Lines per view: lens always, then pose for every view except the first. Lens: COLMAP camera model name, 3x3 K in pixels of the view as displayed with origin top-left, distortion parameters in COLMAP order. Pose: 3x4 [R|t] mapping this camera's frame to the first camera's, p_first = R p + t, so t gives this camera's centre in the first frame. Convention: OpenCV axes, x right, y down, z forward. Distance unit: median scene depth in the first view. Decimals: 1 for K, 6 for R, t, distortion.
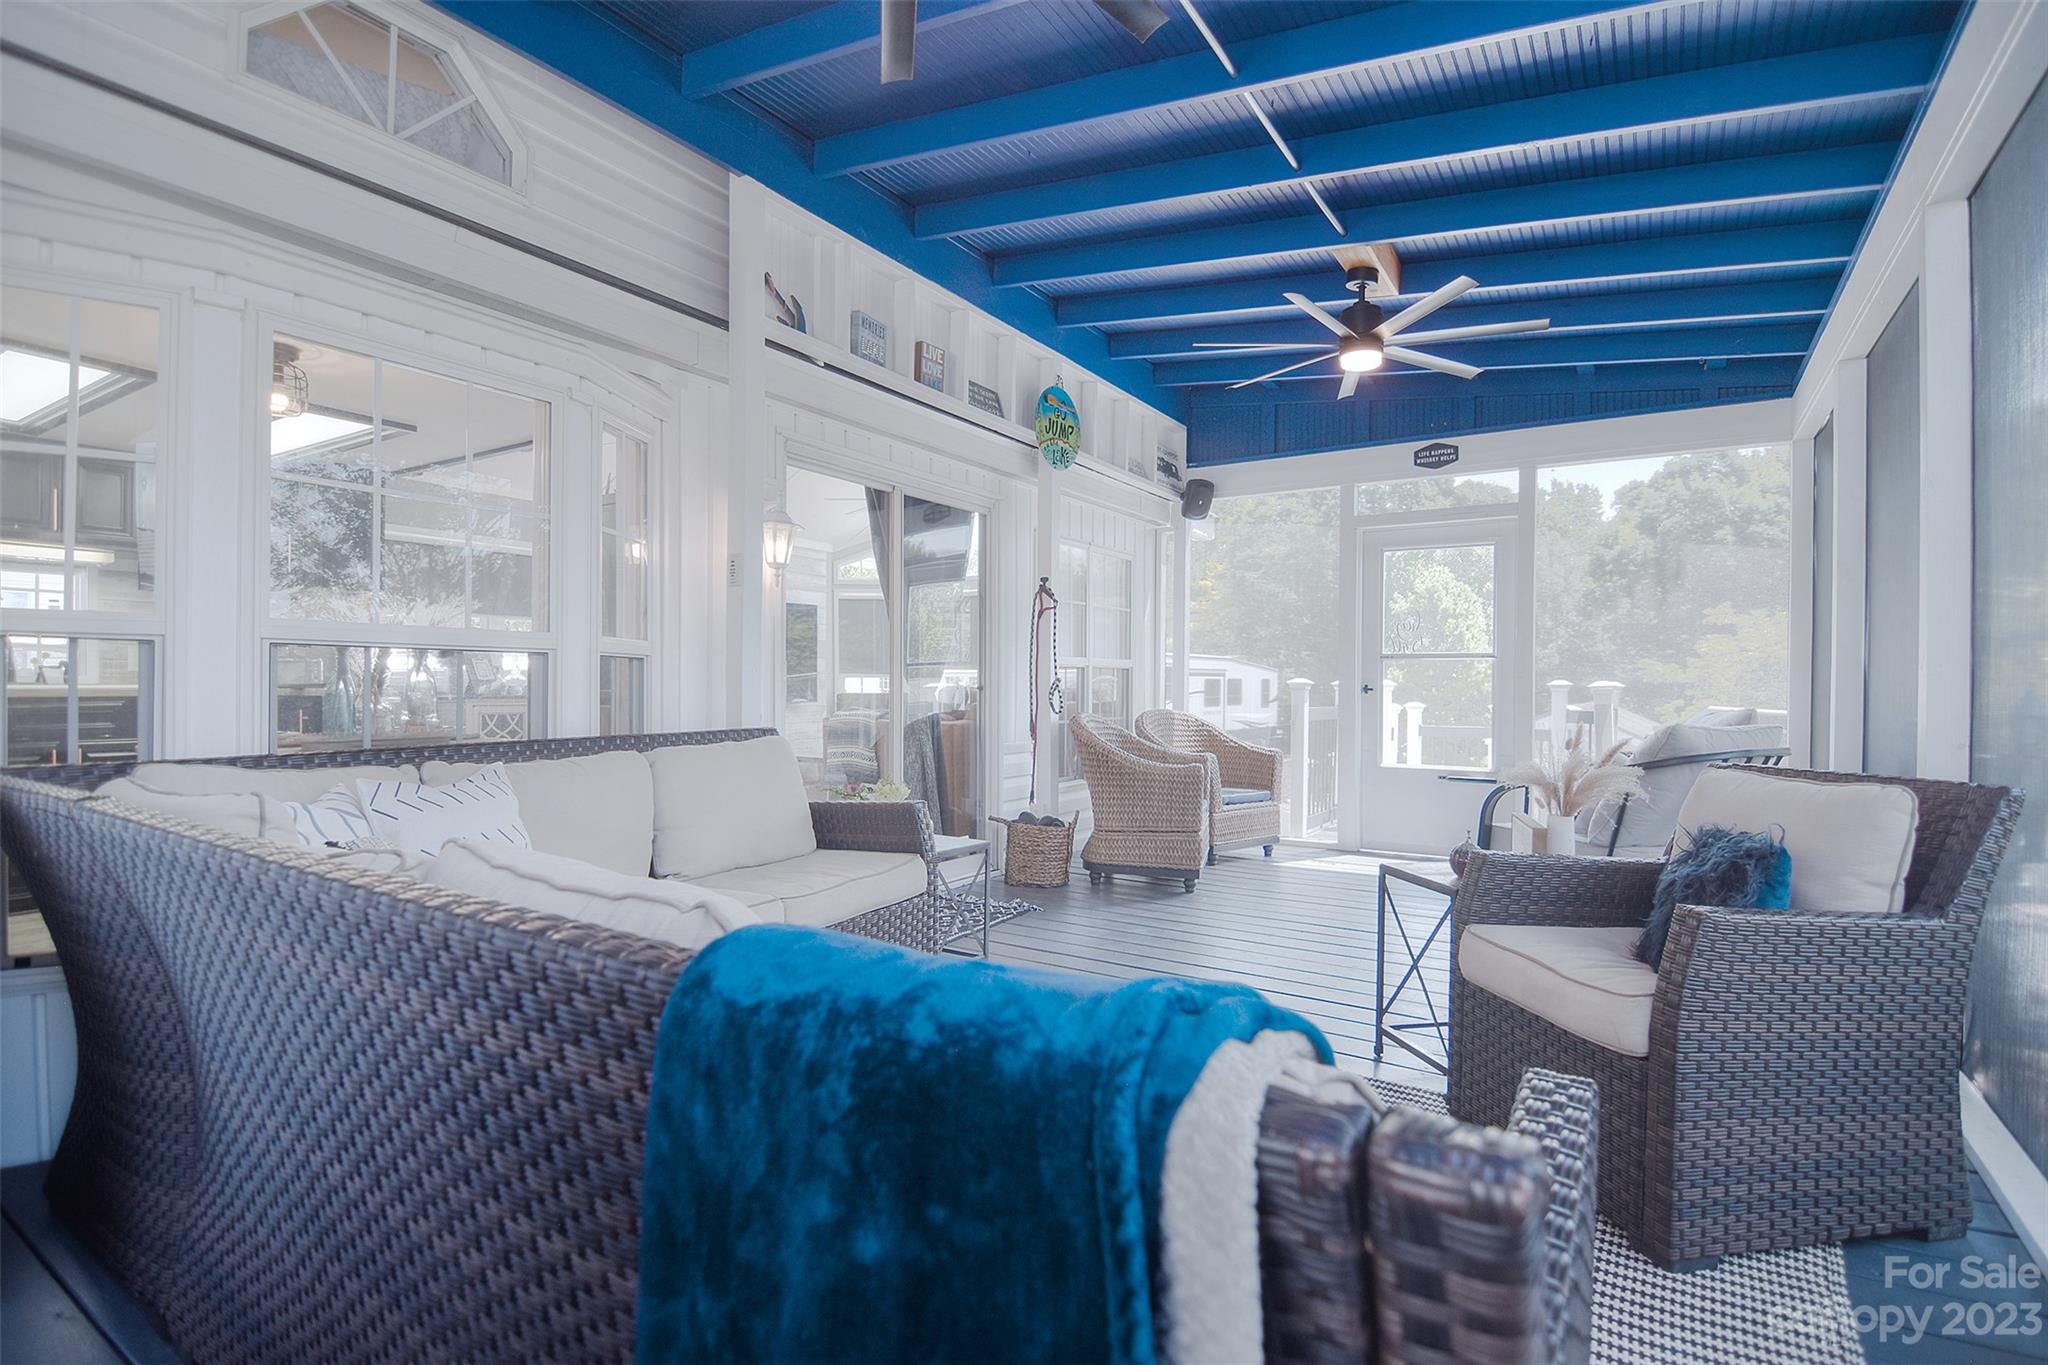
lens RADIAL K [[997.8, 0, 1024.0], [0, 997.8, 682.5], [0, 0, 1]] dist [-0.008228, -0.000639]
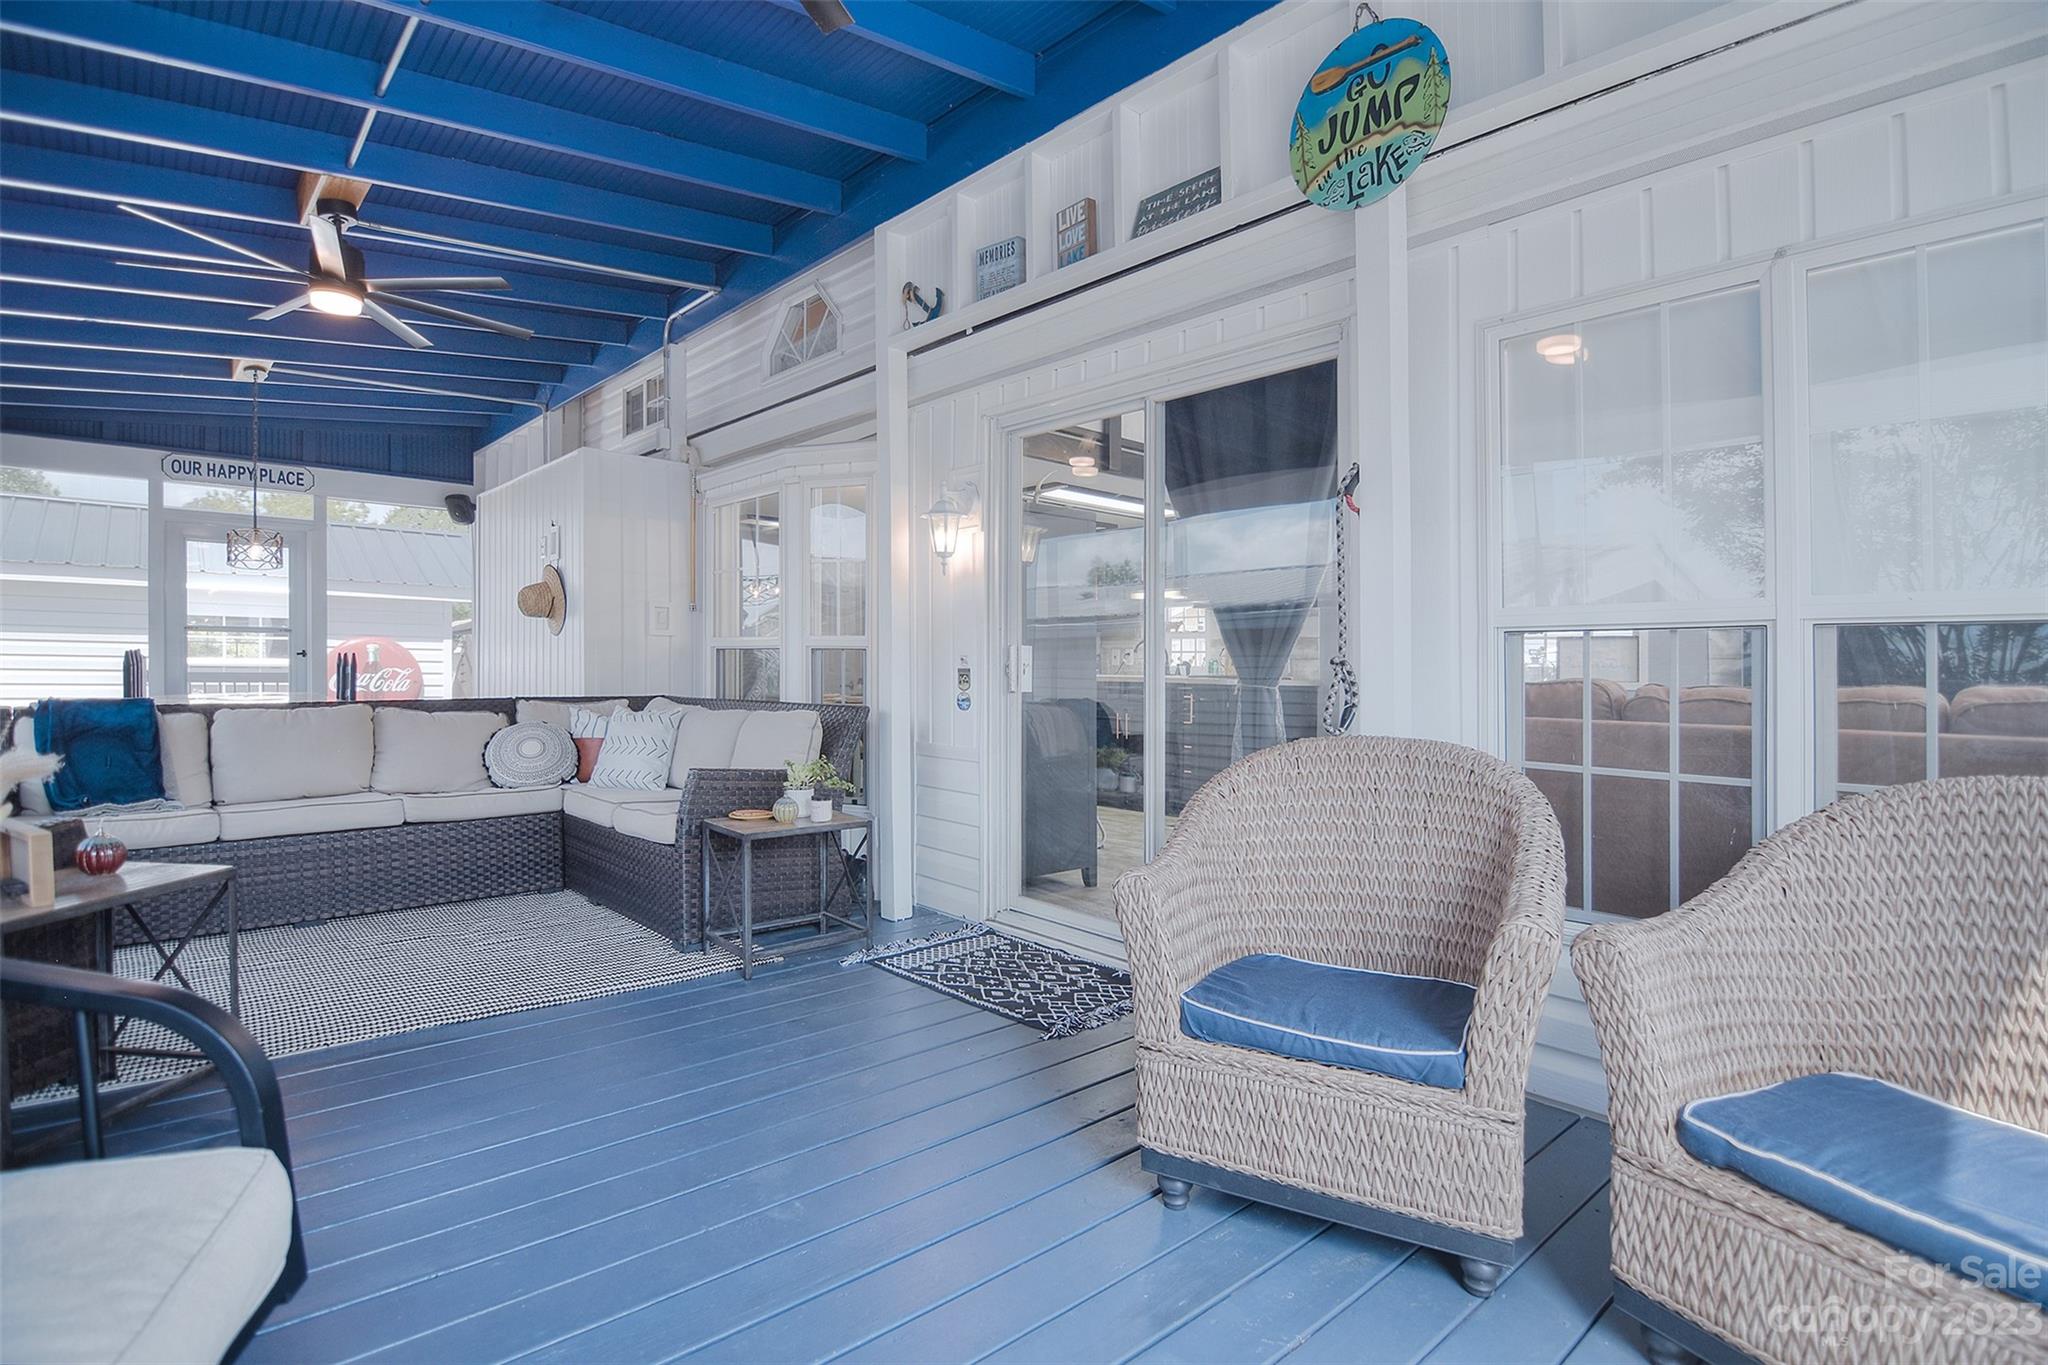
lens RADIAL K [[997.8, 0, 1024.0], [0, 997.8, 682.5], [0, 0, 1]] dist [-0.008228, -0.000639]
pose [[-0.266411, 0.001800, -0.963858, 0.608321], [-0.013085, 0.999899, 0.005484, 0.007165], [0.963771, 0.014073, -0.266360, 1.140937]]
